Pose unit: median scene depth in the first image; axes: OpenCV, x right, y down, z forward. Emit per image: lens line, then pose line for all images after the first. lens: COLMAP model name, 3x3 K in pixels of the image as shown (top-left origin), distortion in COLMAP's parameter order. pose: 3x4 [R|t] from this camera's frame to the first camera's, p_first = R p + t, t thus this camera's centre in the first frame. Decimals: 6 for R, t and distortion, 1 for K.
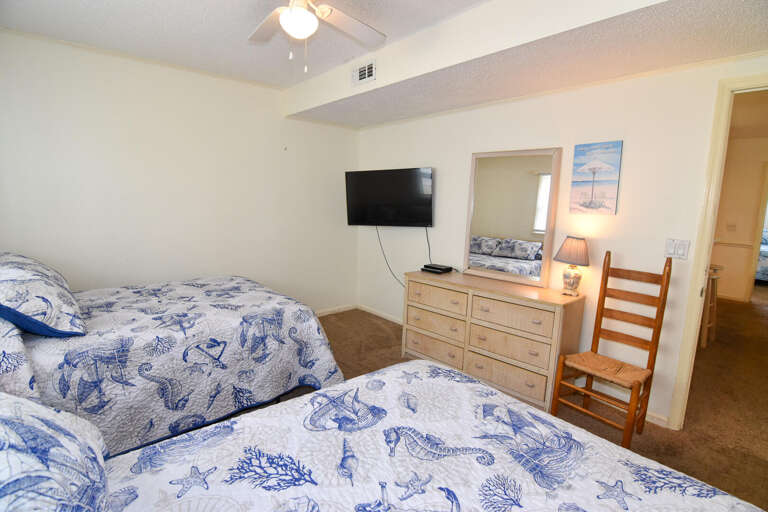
lens RADIAL K [[380.5, 0, 383.6], [0, 380.5, 255.6], [0, 0, 1]] dist [-0.013826, -0.002496]
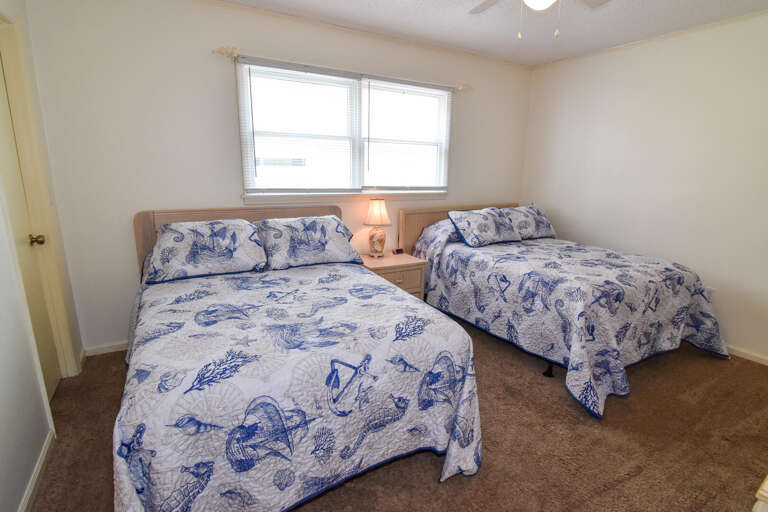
lens RADIAL K [[380.5, 0, 383.2], [0, 380.5, 255.4], [0, 0, 1]] dist [-0.013826, -0.002496]
pose [[-0.220637, 0.186863, -0.957289, 0.920453], [-0.166673, 0.959816, 0.225771, -0.077762], [0.961009, 0.209368, -0.180626, 0.842687]]
